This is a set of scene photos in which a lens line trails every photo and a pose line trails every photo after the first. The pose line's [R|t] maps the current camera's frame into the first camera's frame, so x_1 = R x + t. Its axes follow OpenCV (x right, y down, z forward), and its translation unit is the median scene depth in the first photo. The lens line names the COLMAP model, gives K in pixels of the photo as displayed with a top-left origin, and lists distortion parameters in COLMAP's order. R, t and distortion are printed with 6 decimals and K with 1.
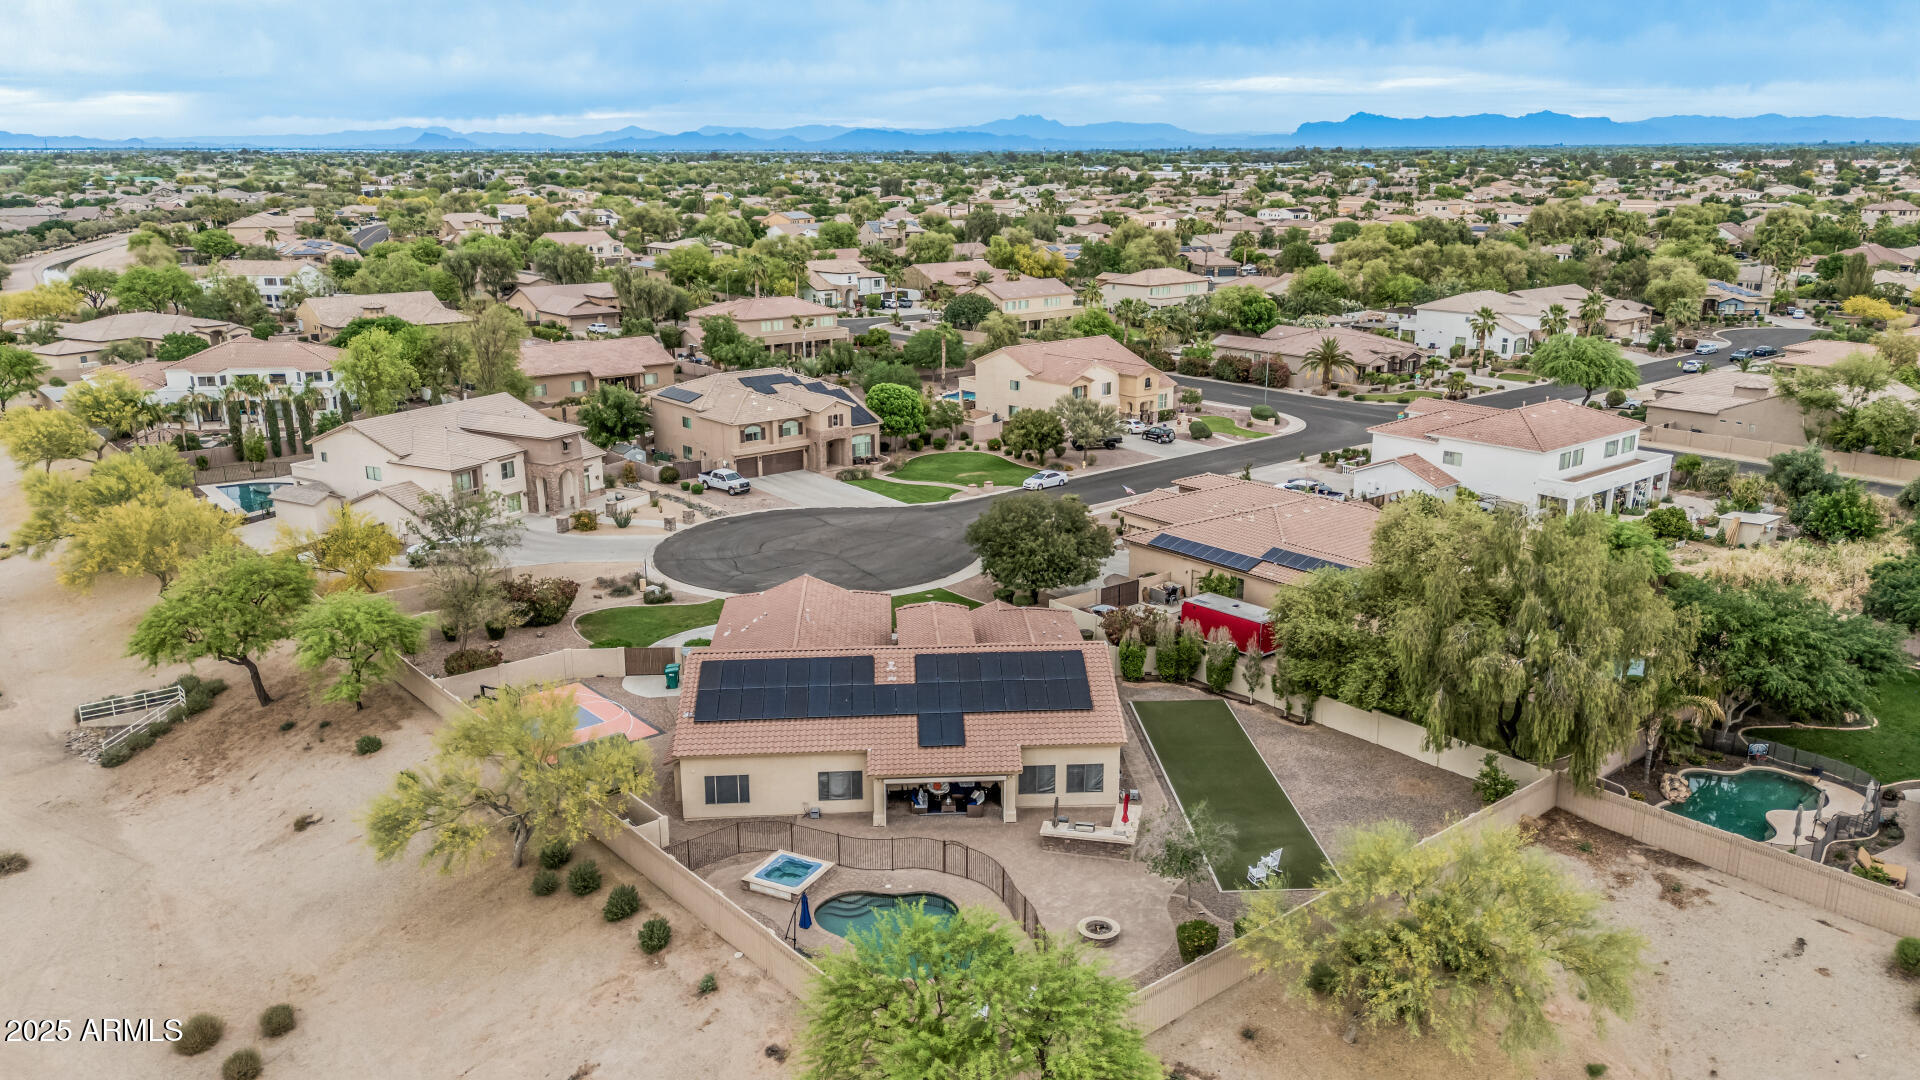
lens RADIAL K [[1386.5, 0, 958.1], [0, 1386.5, 550.7], [0, 0, 1]] dist [0.088453, -0.111785]
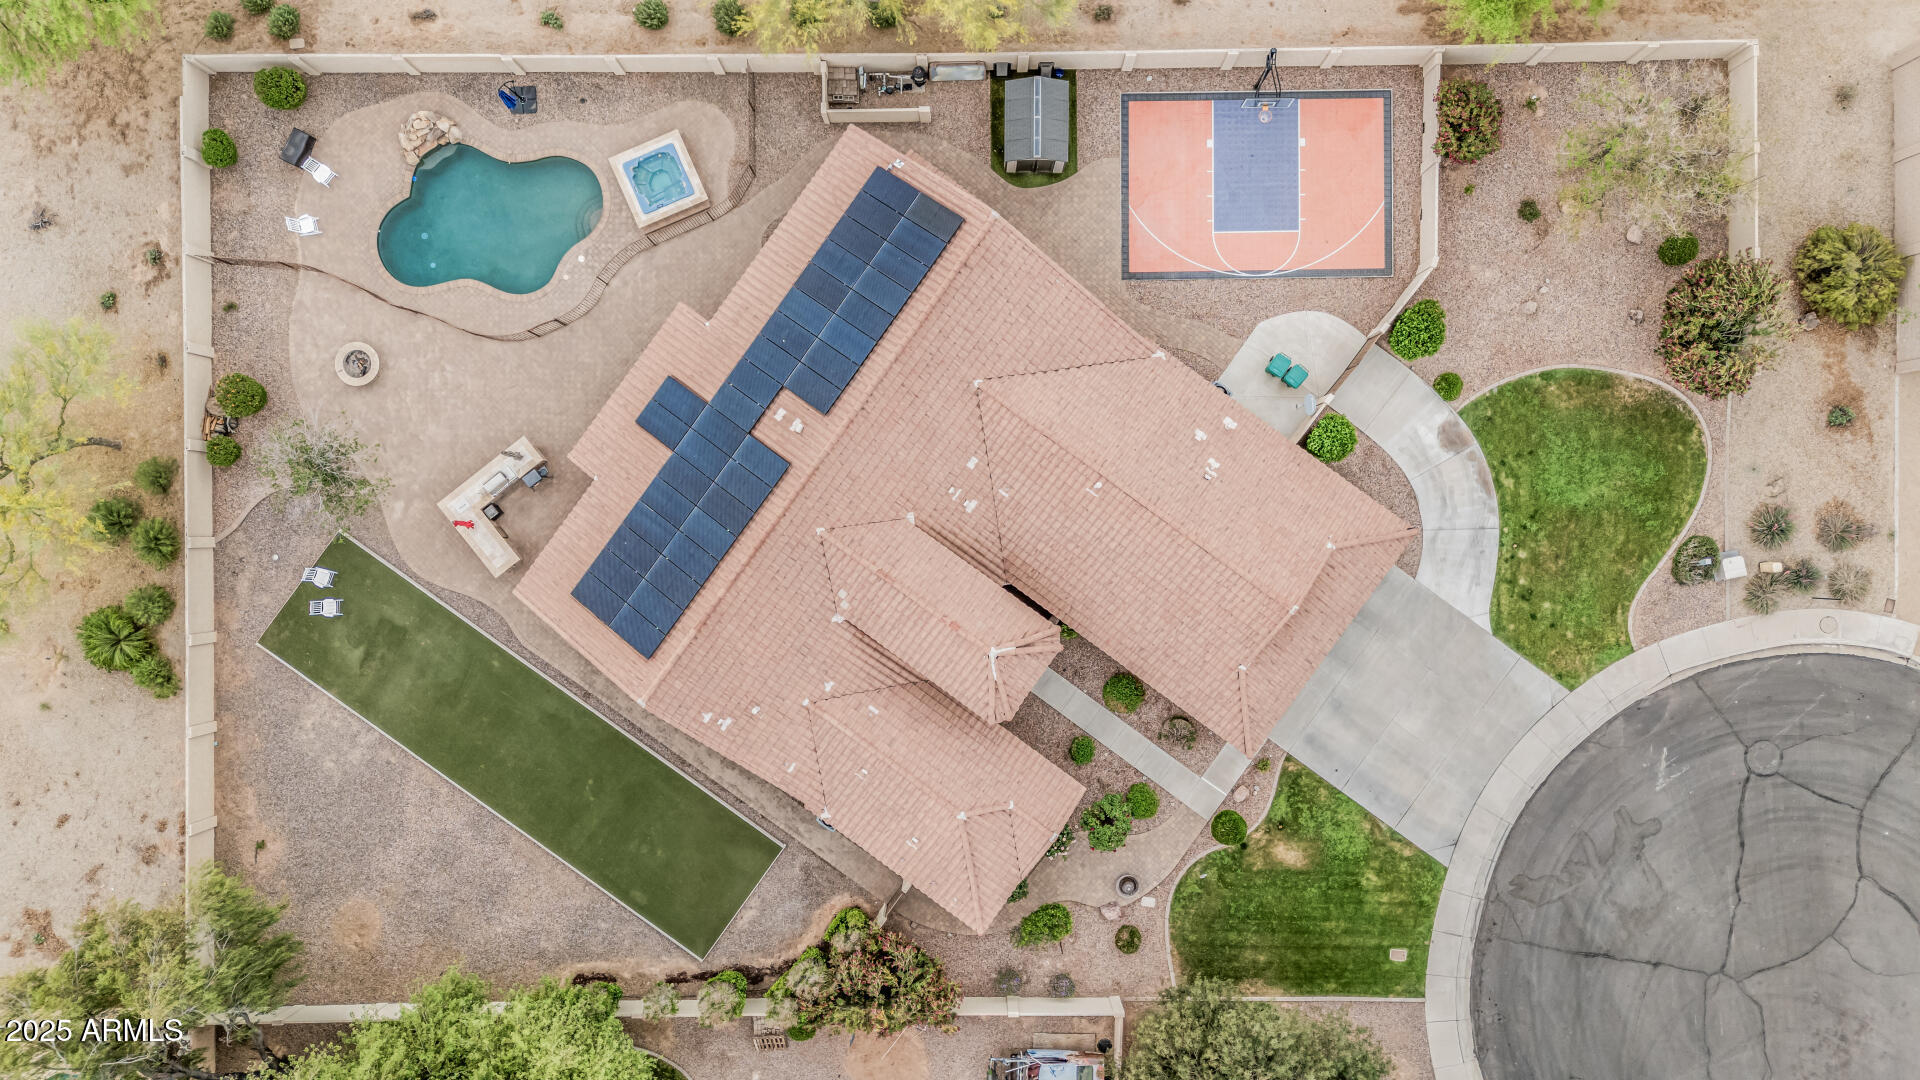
lens RADIAL K [[1406.8, 0, 957.9], [0, 1406.8, 526.2], [0, 0, 1]] dist [0.090672, -0.102136]
pose [[-0.635163, 0.772357, 0.005765, -0.040795], [-0.201142, -0.172610, 0.964234, -0.414231], [0.745728, 0.611286, 0.264989, 0.582476]]
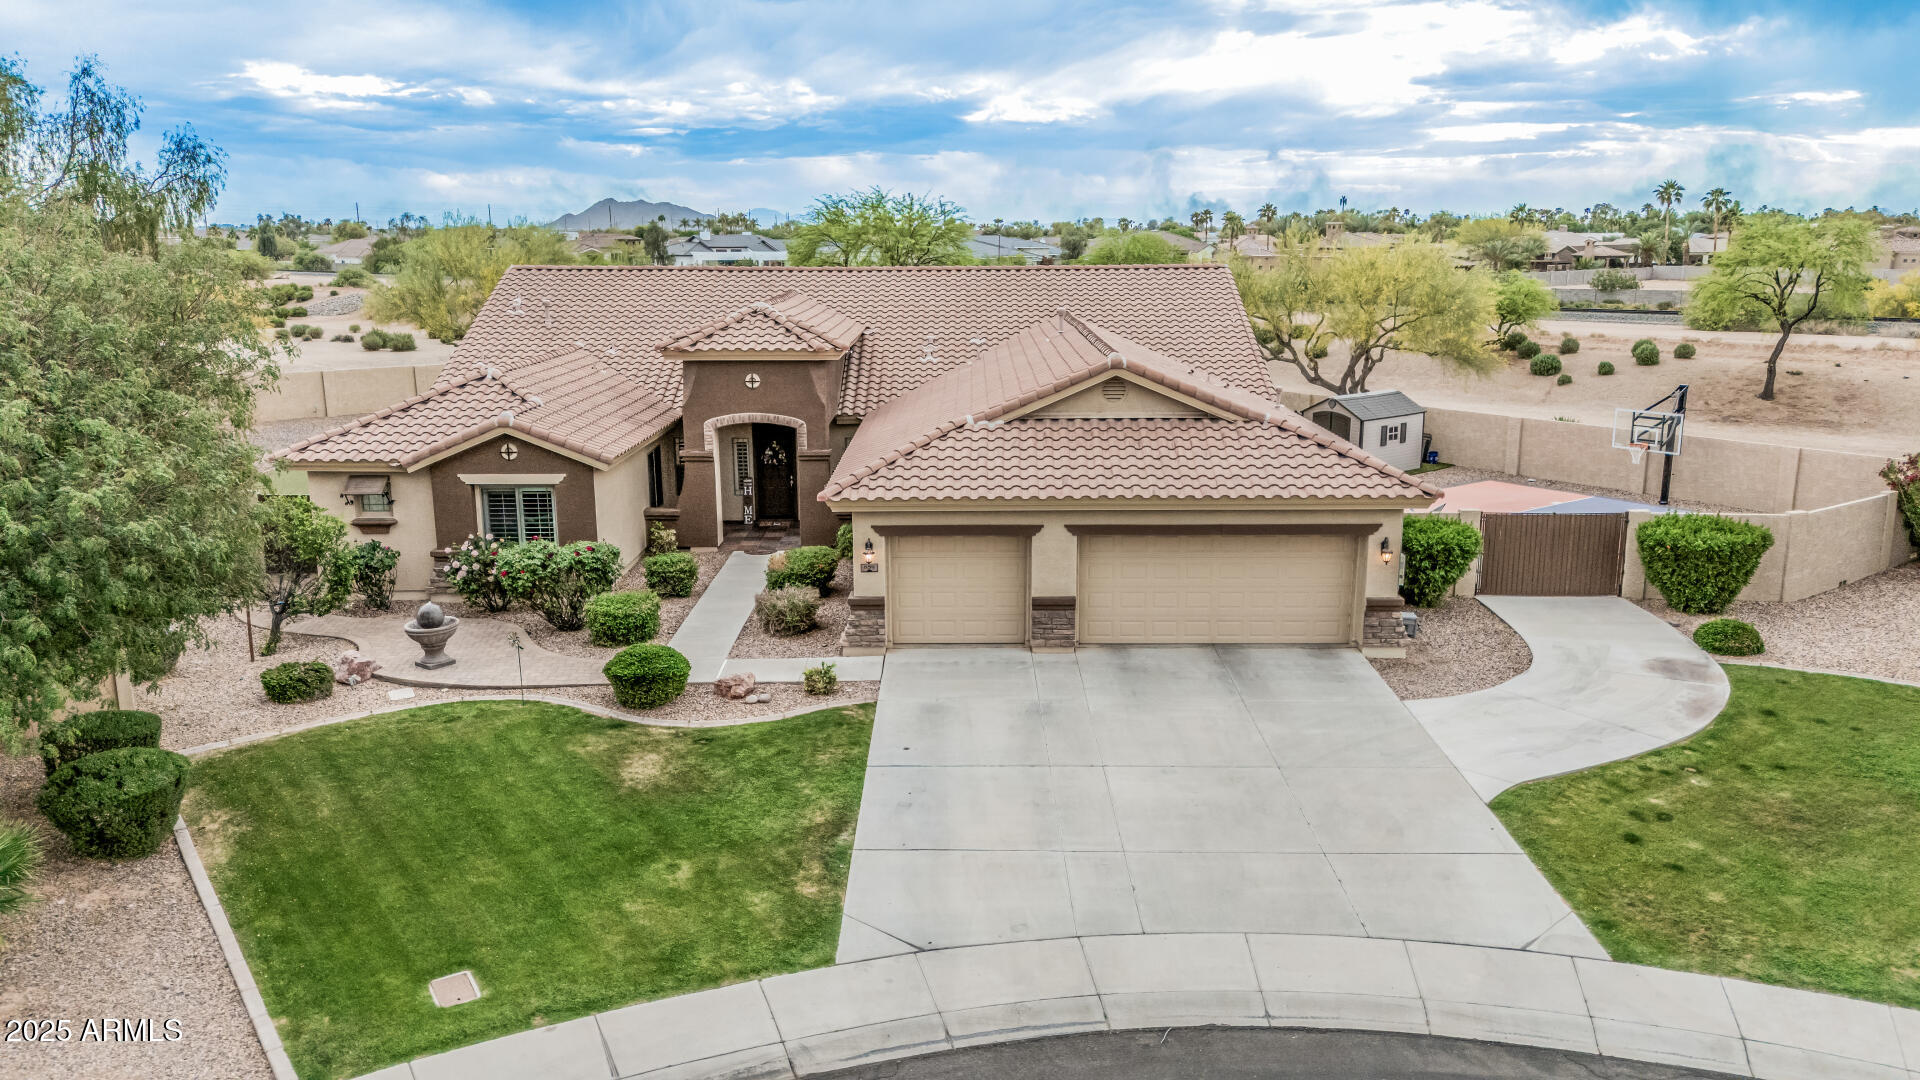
lens RADIAL K [[1408.9, 0, 963.1], [0, 1408.9, 533.0], [0, 0, 1]] dist [0.077898, -0.069540]
pose [[-0.997978, -0.007951, 0.063059, -0.076883], [0.022510, 0.883619, 0.467666, -0.072958], [-0.059439, 0.468140, -0.881653, 1.037233]]
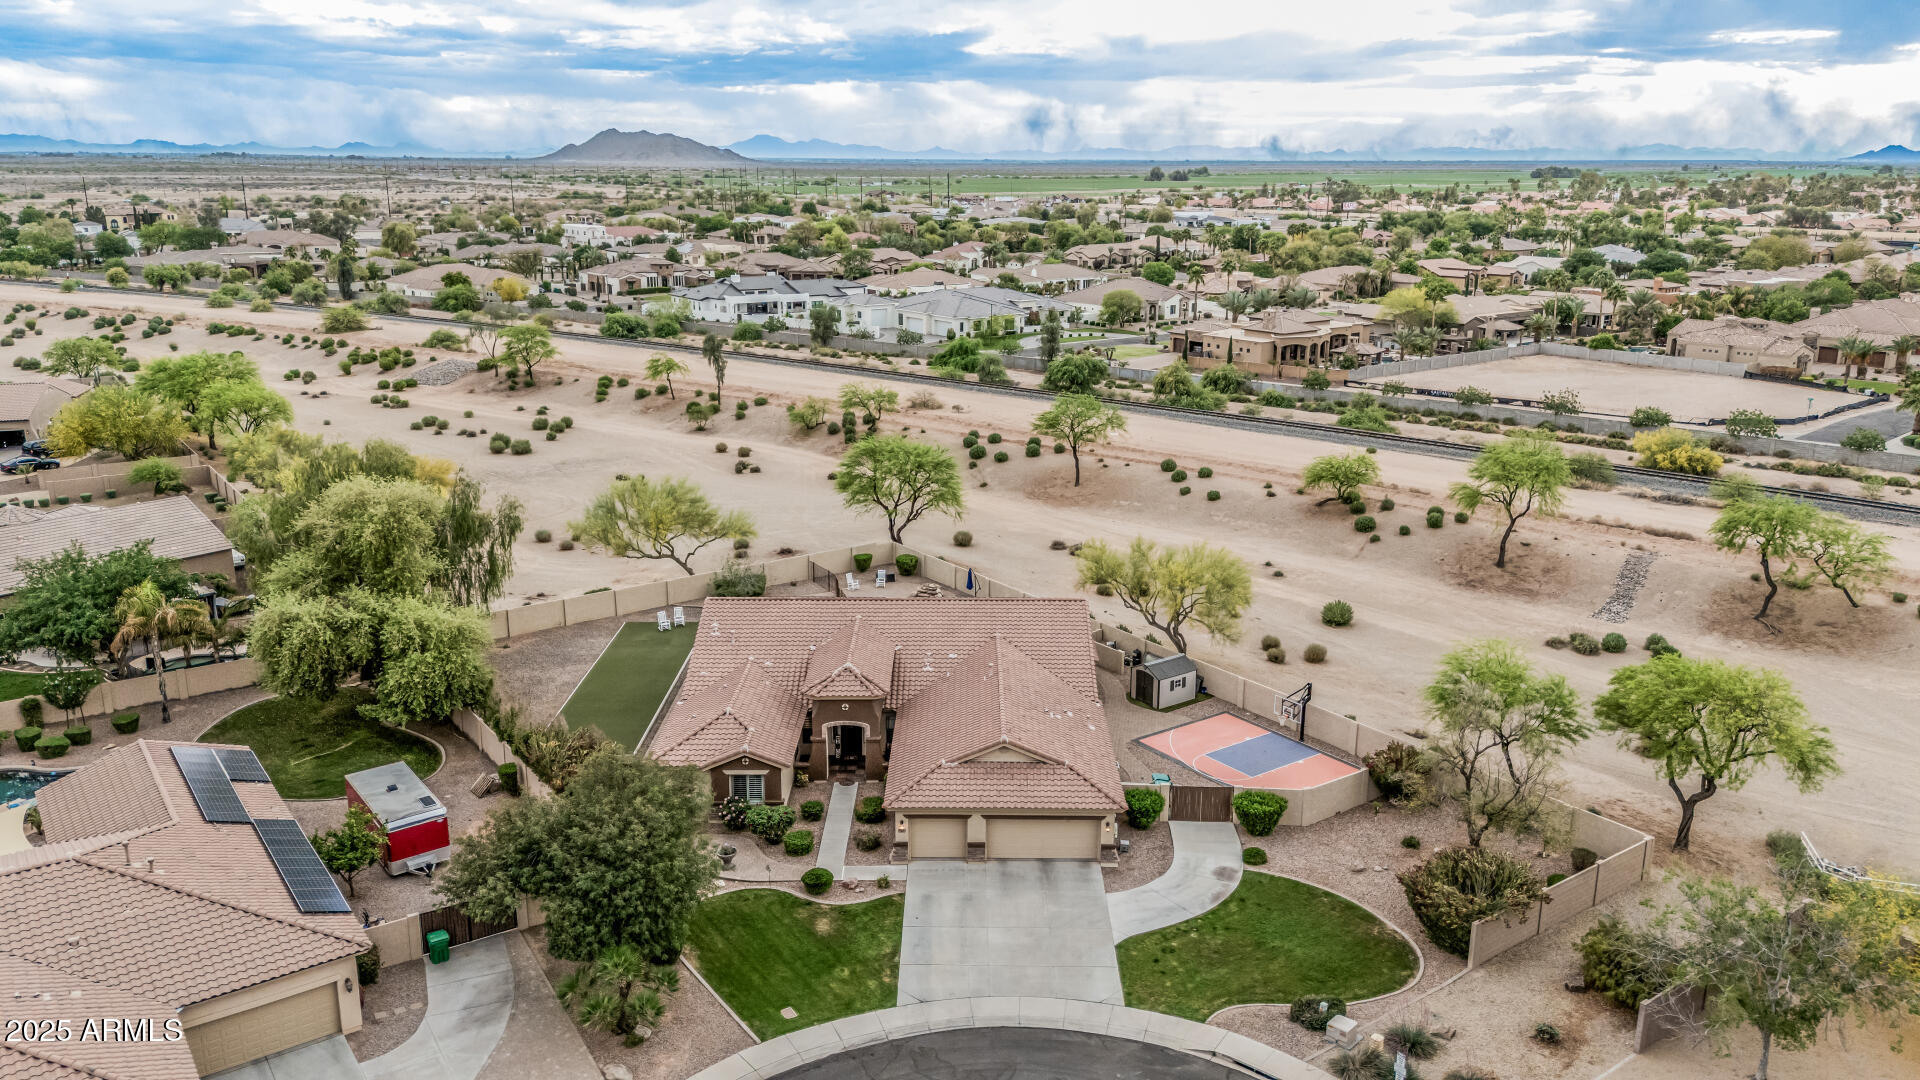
lens RADIAL K [[1406.8, 0, 957.9], [0, 1406.8, 526.2], [0, 0, 1]] dist [0.090672, -0.102136]
pose [[-0.997556, -0.017719, 0.067584, -0.106401], [0.018787, 0.863655, 0.503733, -0.356186], [-0.067295, 0.503772, -0.861212, 1.268188]]
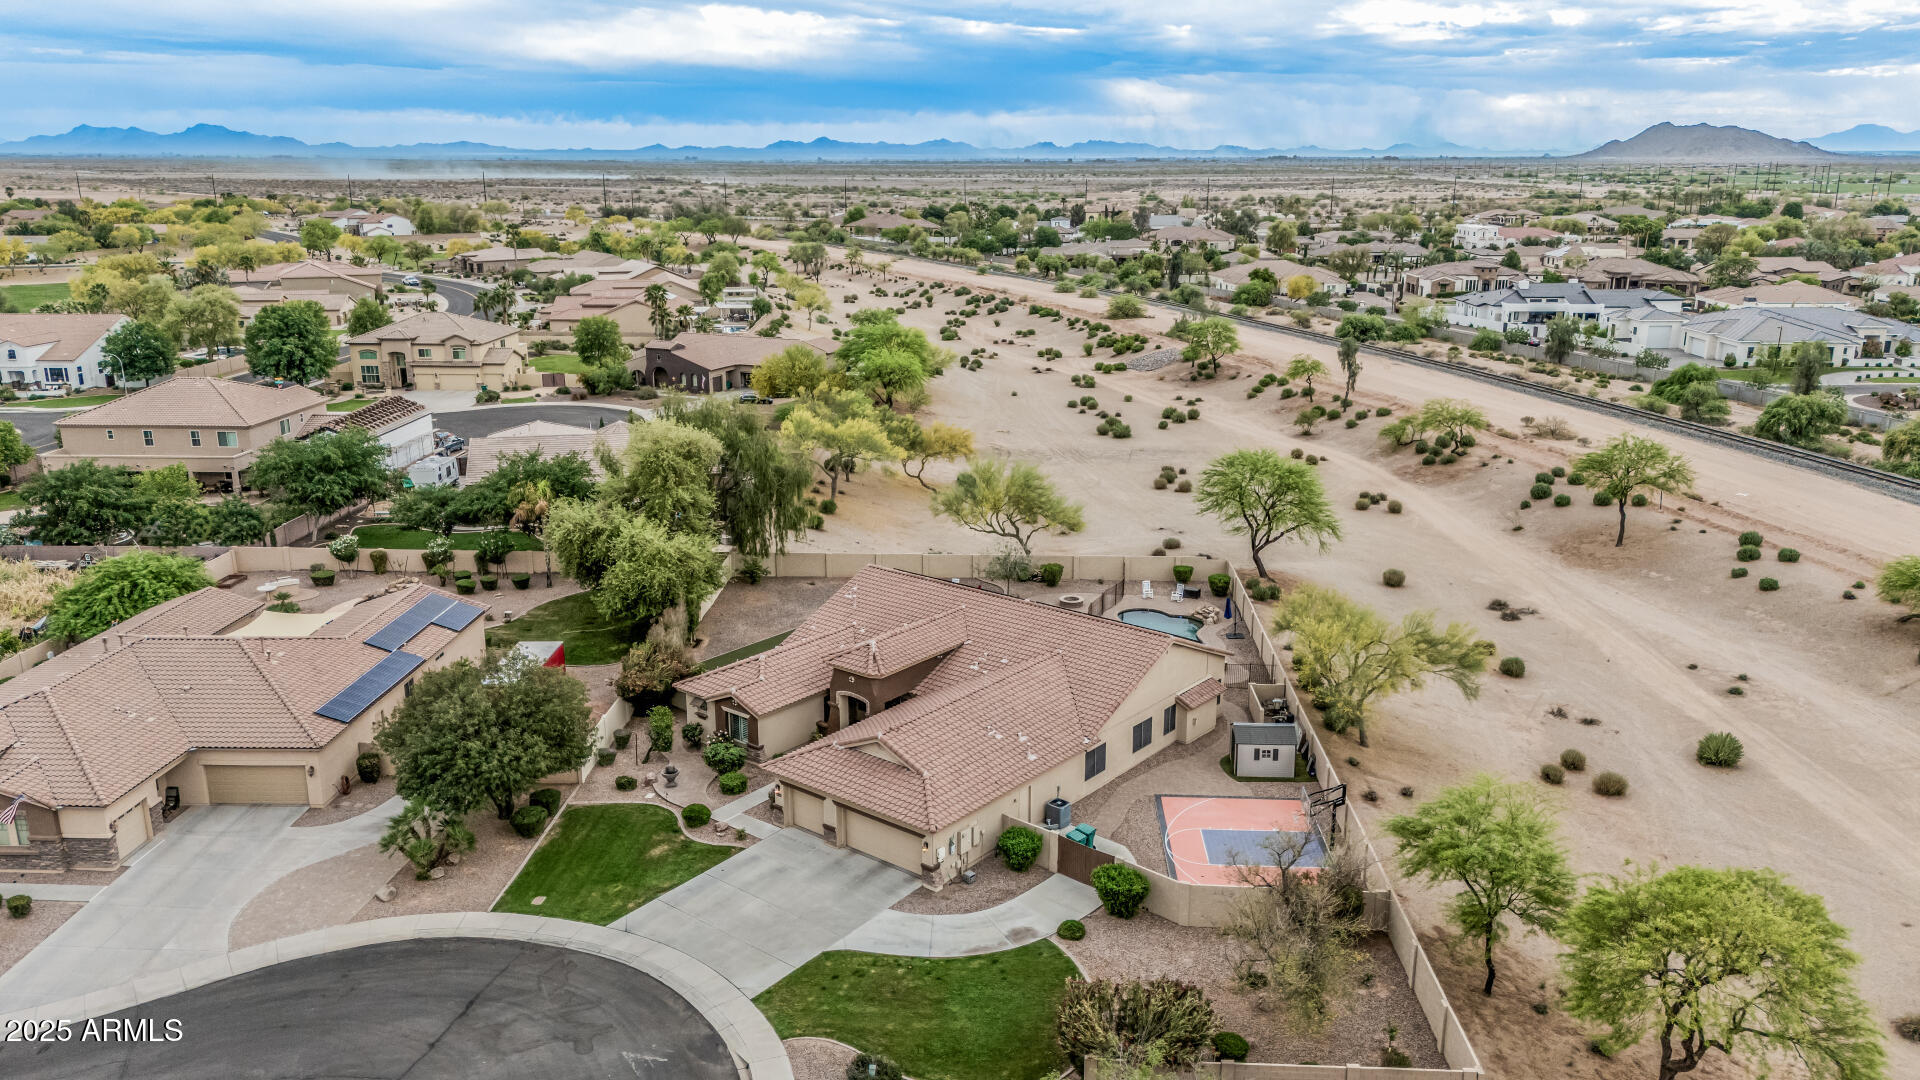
lens RADIAL K [[1406.8, 0, 957.9], [0, 1406.8, 526.2], [0, 0, 1]] dist [0.090672, -0.102136]
pose [[-0.733700, -0.166663, 0.658716, -0.483564], [0.188676, 0.881354, 0.433147, -0.310143], [-0.652752, 0.442085, -0.615204, 1.109484]]
